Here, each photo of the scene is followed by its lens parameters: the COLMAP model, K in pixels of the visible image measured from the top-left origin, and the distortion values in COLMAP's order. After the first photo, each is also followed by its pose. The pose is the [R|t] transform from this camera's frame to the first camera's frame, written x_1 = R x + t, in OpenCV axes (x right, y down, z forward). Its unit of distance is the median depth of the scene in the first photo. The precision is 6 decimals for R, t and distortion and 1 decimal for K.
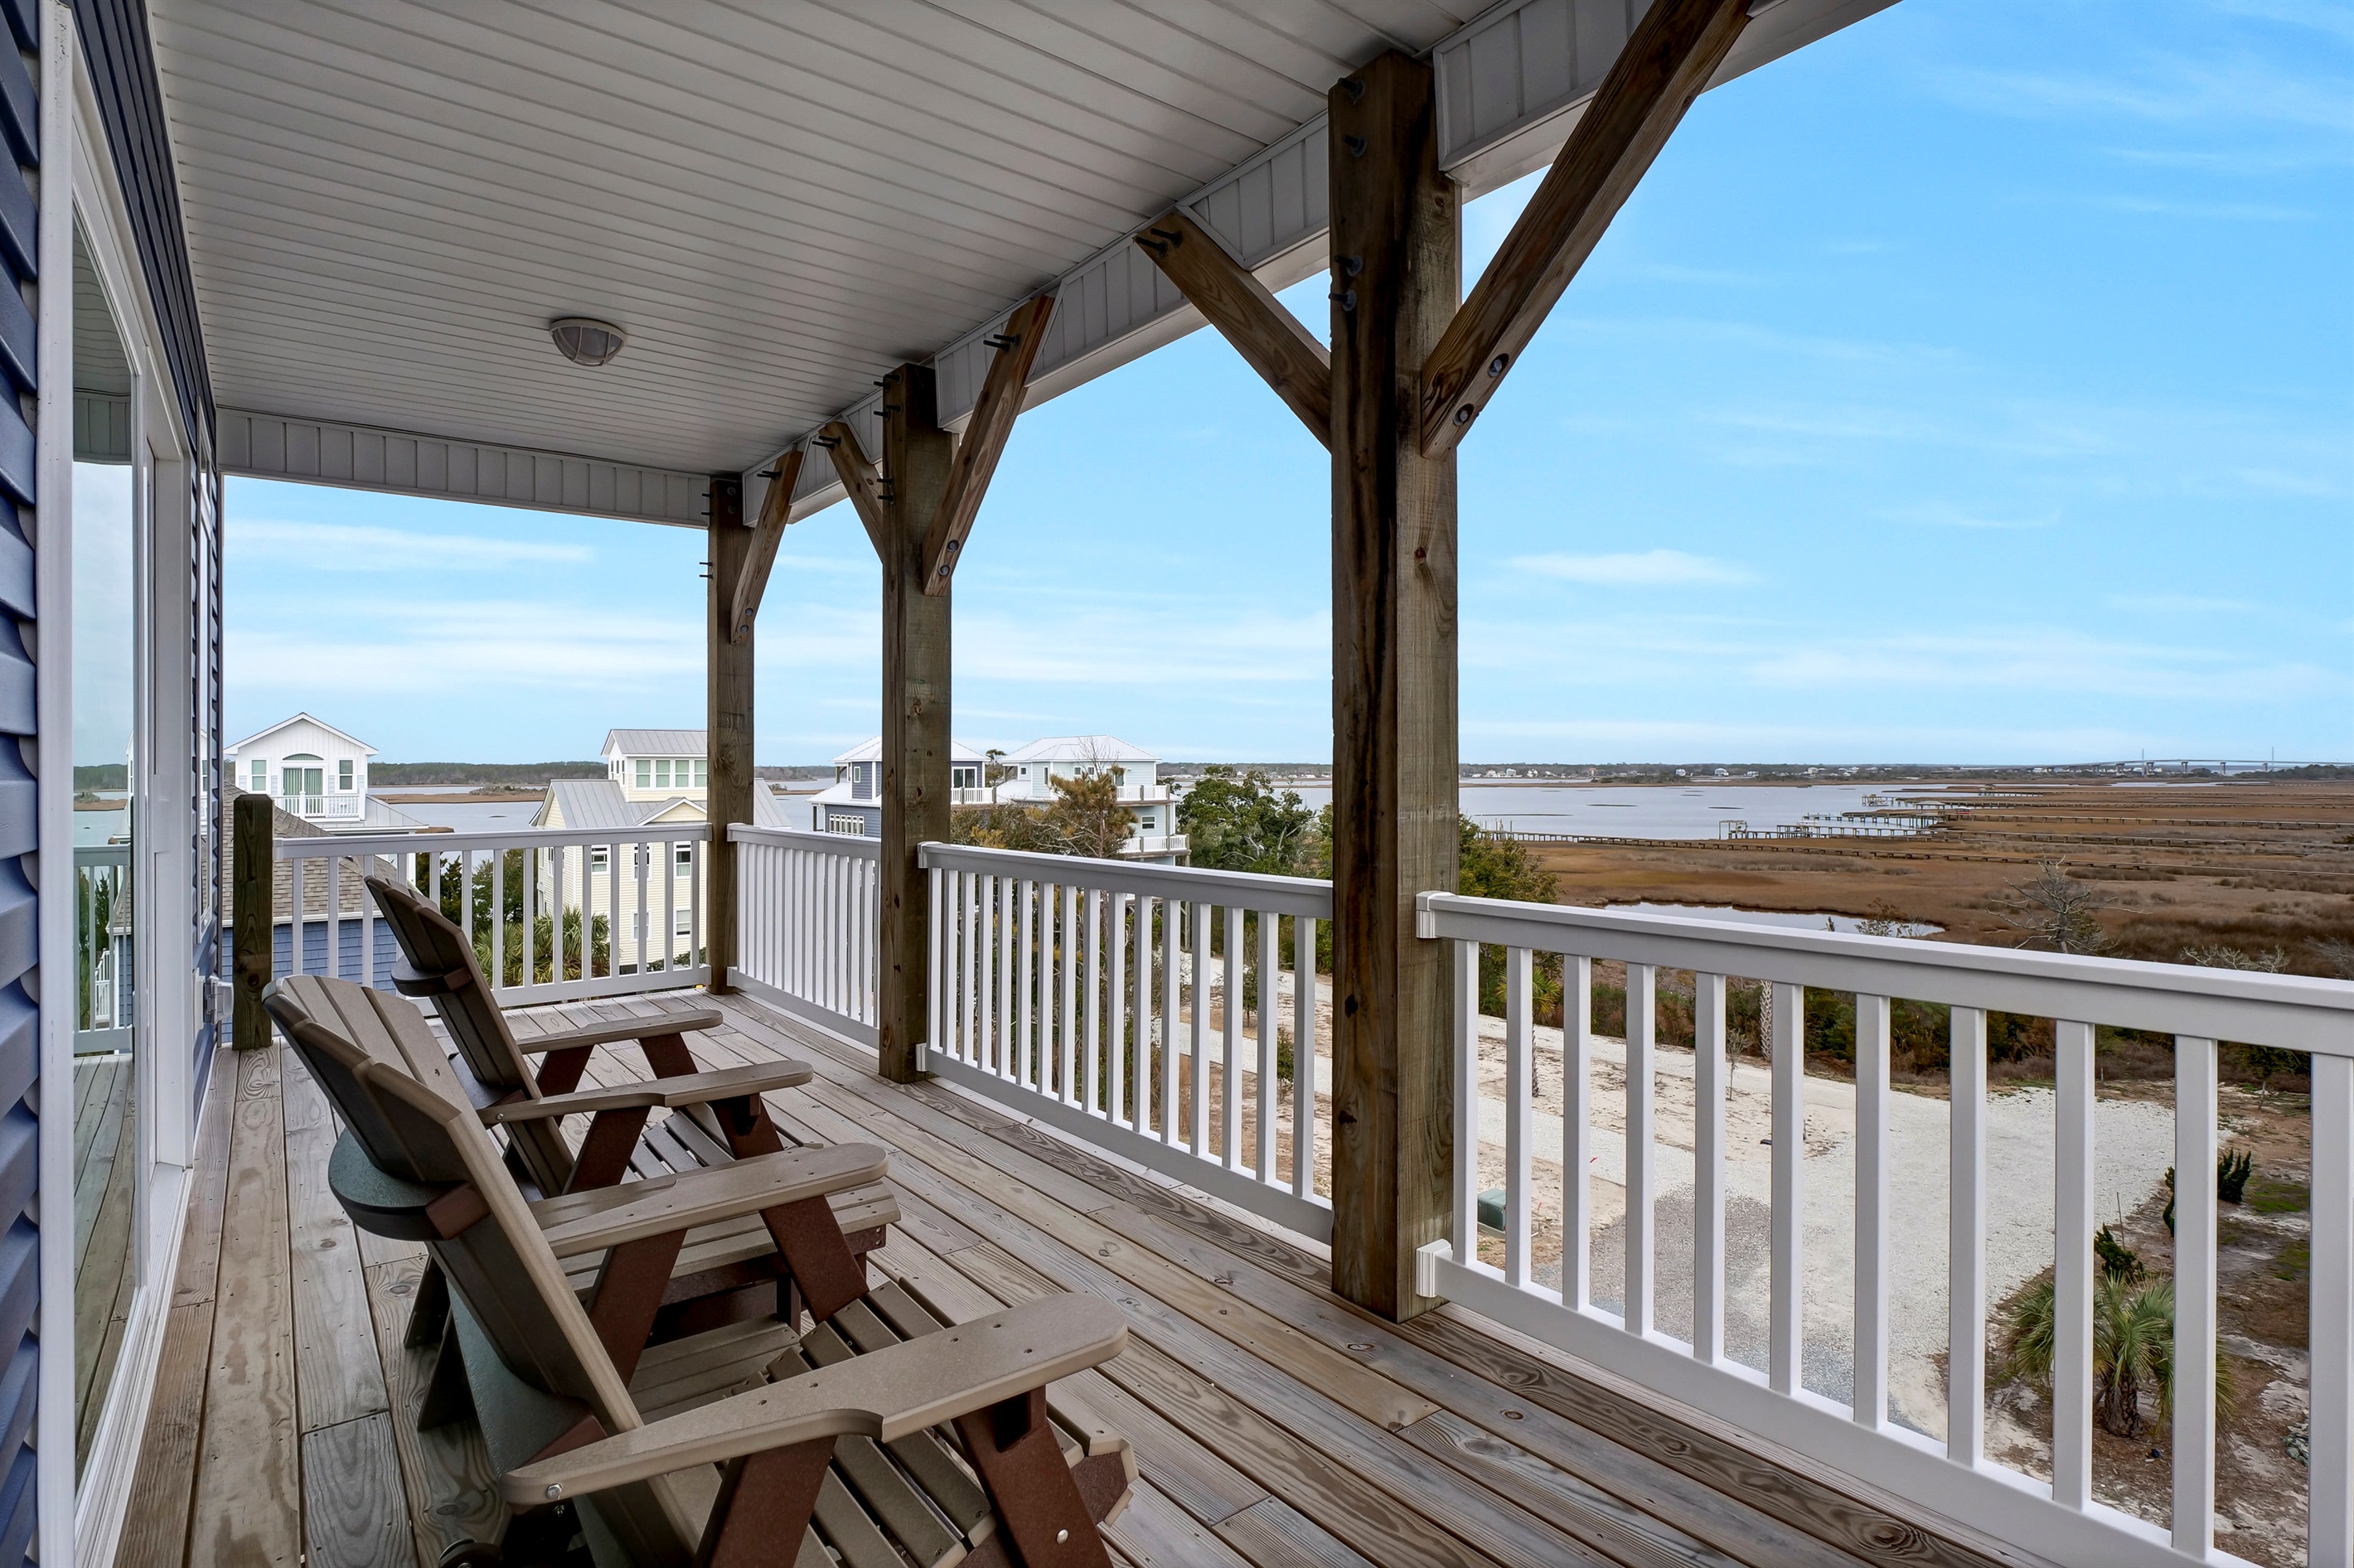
lens RADIAL K [[1183.3, 0, 1177.0], [0, 1183.3, 784.0], [0, 0, 1]] dist [-0.009406, 0.000213]
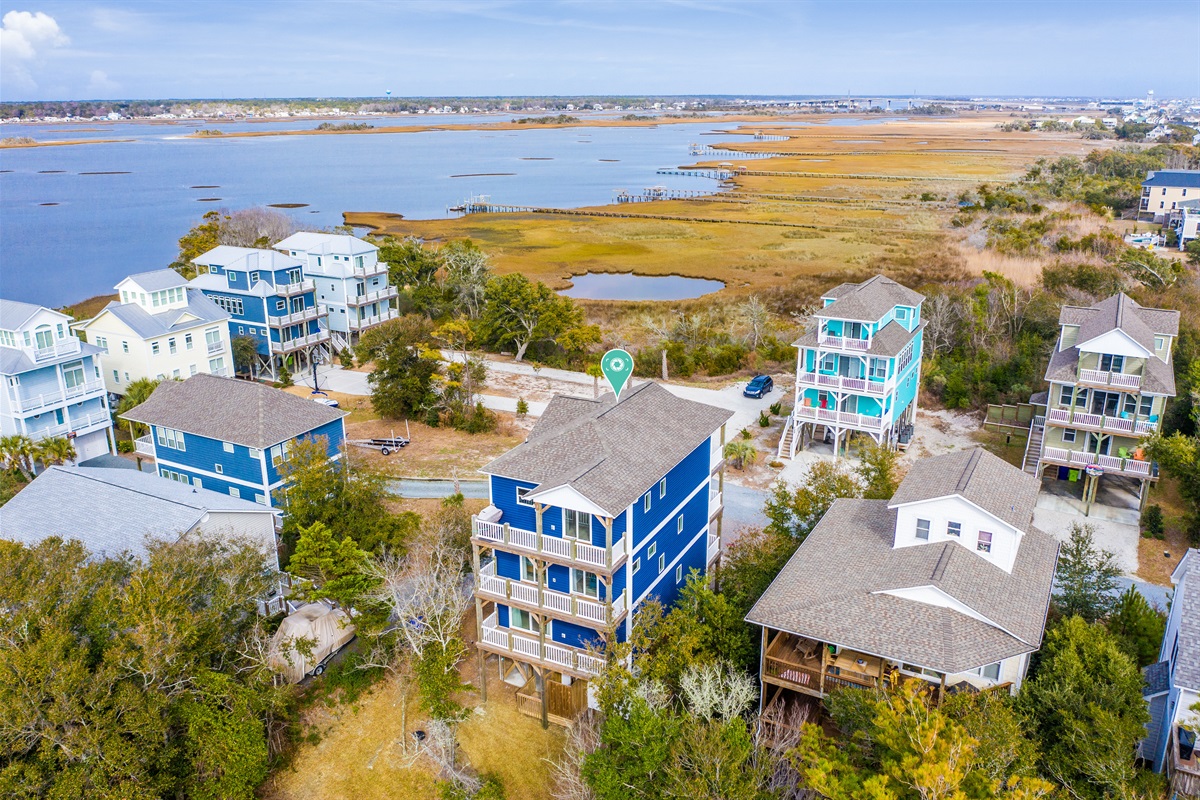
lens RADIAL K [[953.2, 0, 600.0], [0, 953.2, 400.0], [0, 0, 1]] dist [-0.024629, -0.003204]
pose [[0.905276, -0.135194, 0.402737, -0.296095], [0.007961, 0.953243, 0.302099, -0.215071], [-0.424749, -0.270277, 0.864025, -0.483979]]
